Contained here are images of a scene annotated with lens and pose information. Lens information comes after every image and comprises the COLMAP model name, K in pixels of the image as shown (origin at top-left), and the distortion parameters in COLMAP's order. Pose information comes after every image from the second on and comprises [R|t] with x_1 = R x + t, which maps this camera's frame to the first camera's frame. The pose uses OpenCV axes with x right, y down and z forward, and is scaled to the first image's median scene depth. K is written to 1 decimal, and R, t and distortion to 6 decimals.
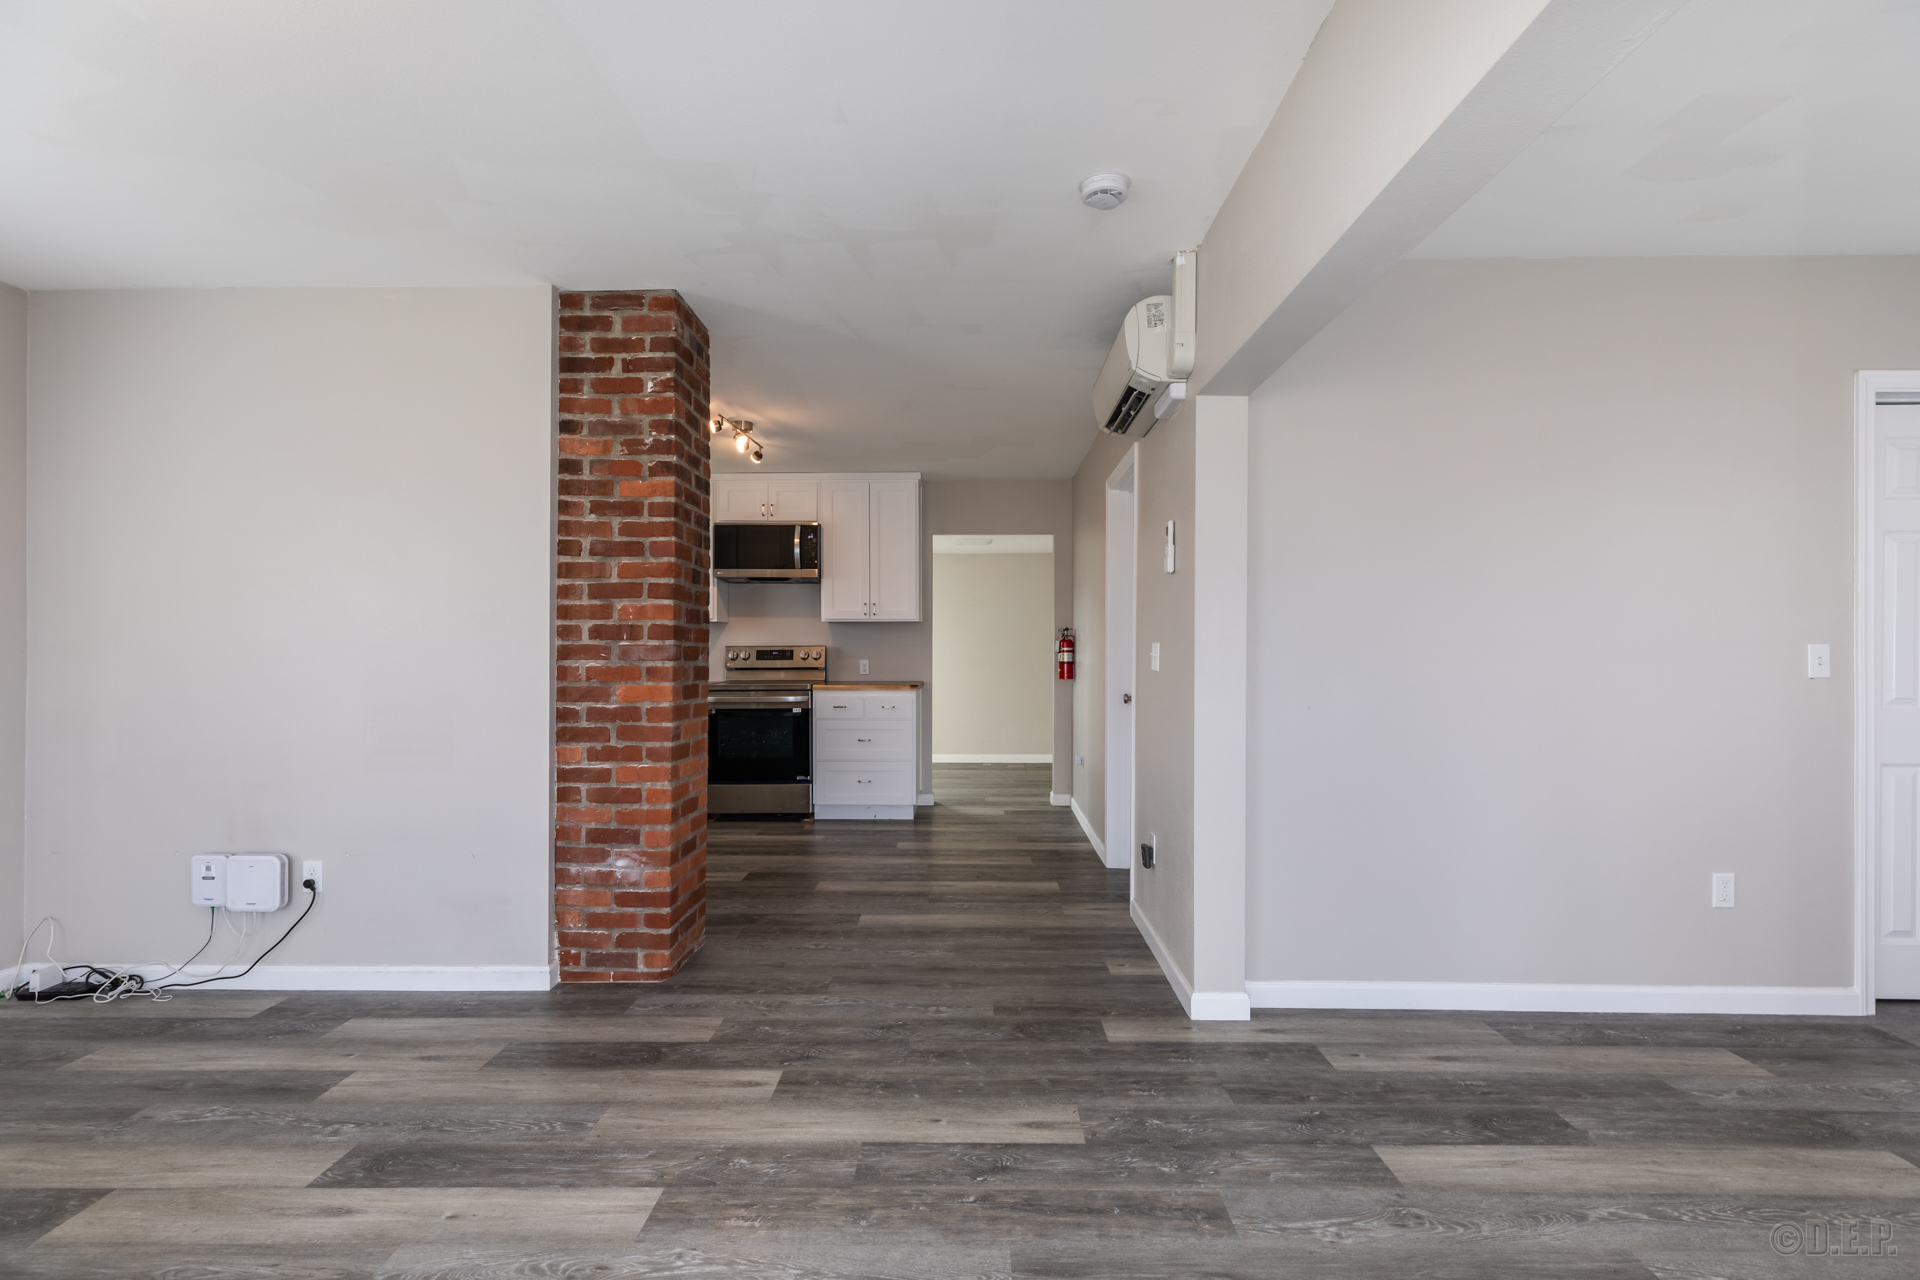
lens RADIAL K [[868.9, 0, 961.4], [0, 868.9, 643.4], [0, 0, 1]] dist [0.005425, -0.000771]
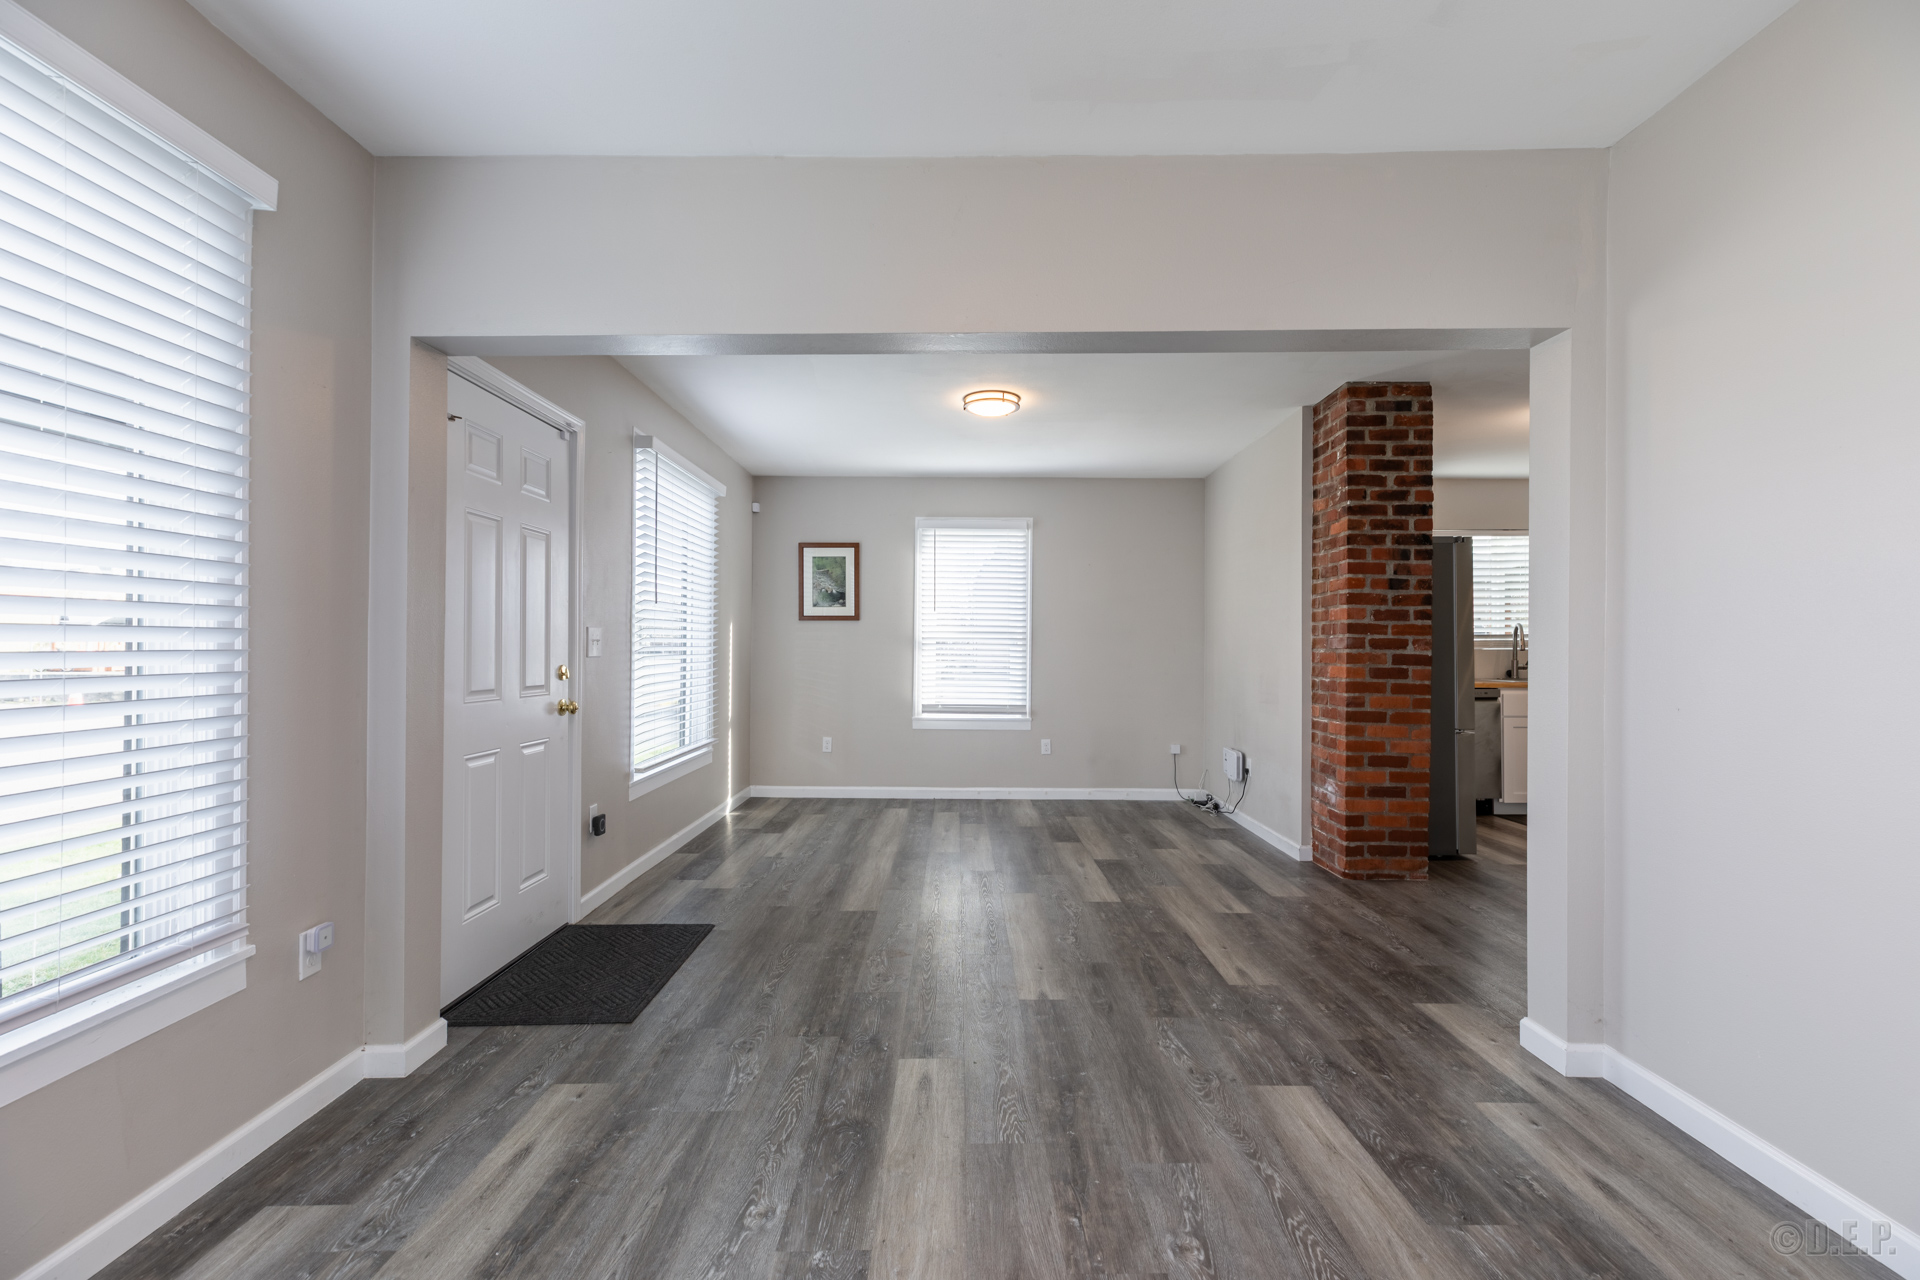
lens RADIAL K [[868.9, 0, 960.5], [0, 868.9, 643.0], [0, 0, 1]] dist [0.005425, -0.000771]
pose [[0.012865, -0.008915, -0.999878, 1.451358], [-0.003808, 0.999953, -0.008965, 0.037663], [0.999910, 0.003922, 0.012830, 0.516969]]
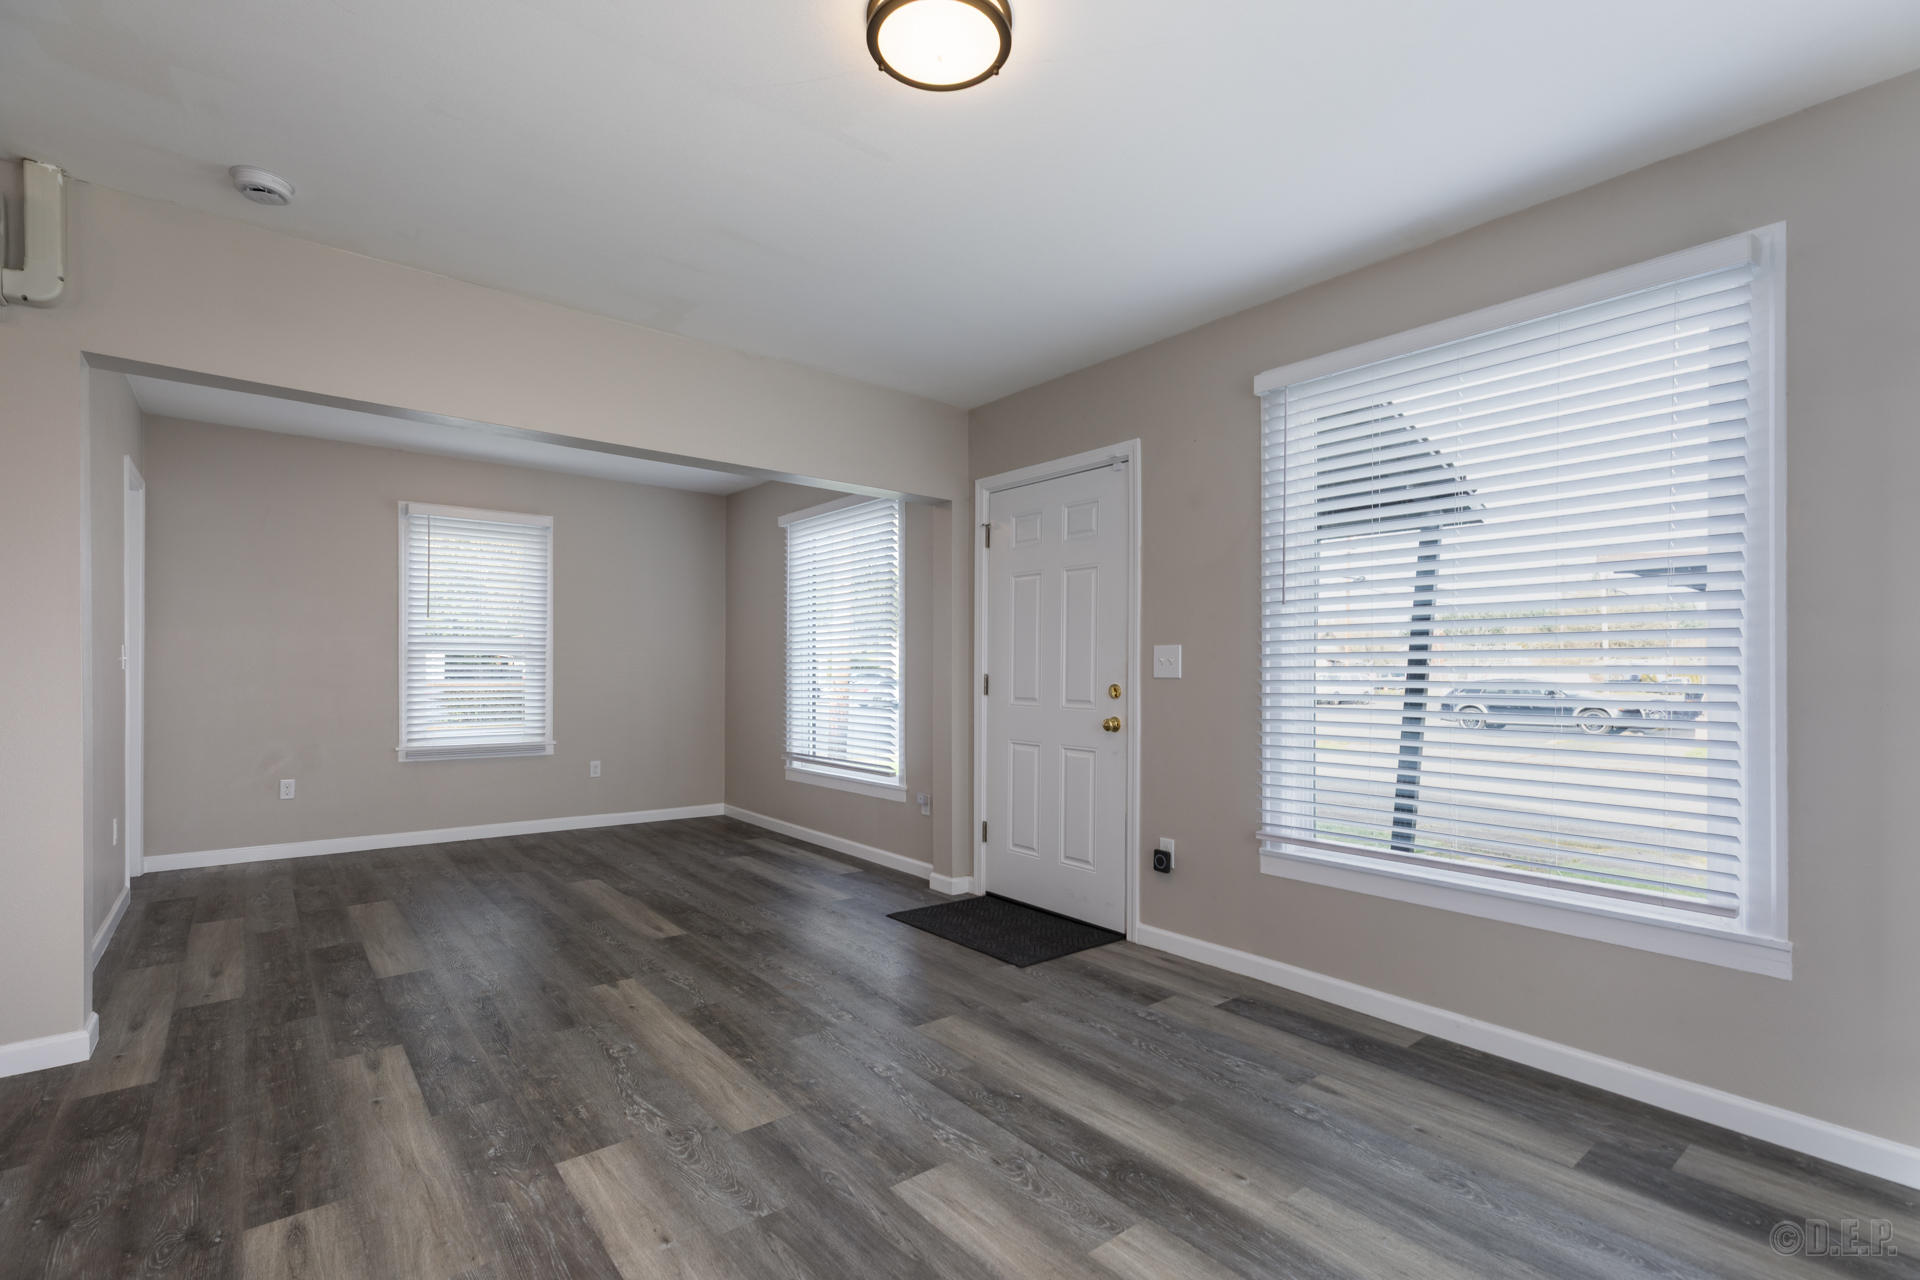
lens RADIAL K [[868.9, 0, 962.2], [0, 868.9, 657.1], [0, 0, 1]] dist [0.005425, -0.000771]
pose [[-0.637911, 0.004972, 0.770094, -1.235758], [-0.007287, 0.999895, -0.012493, 0.036123], [-0.770075, -0.013581, -0.637808, 1.115078]]
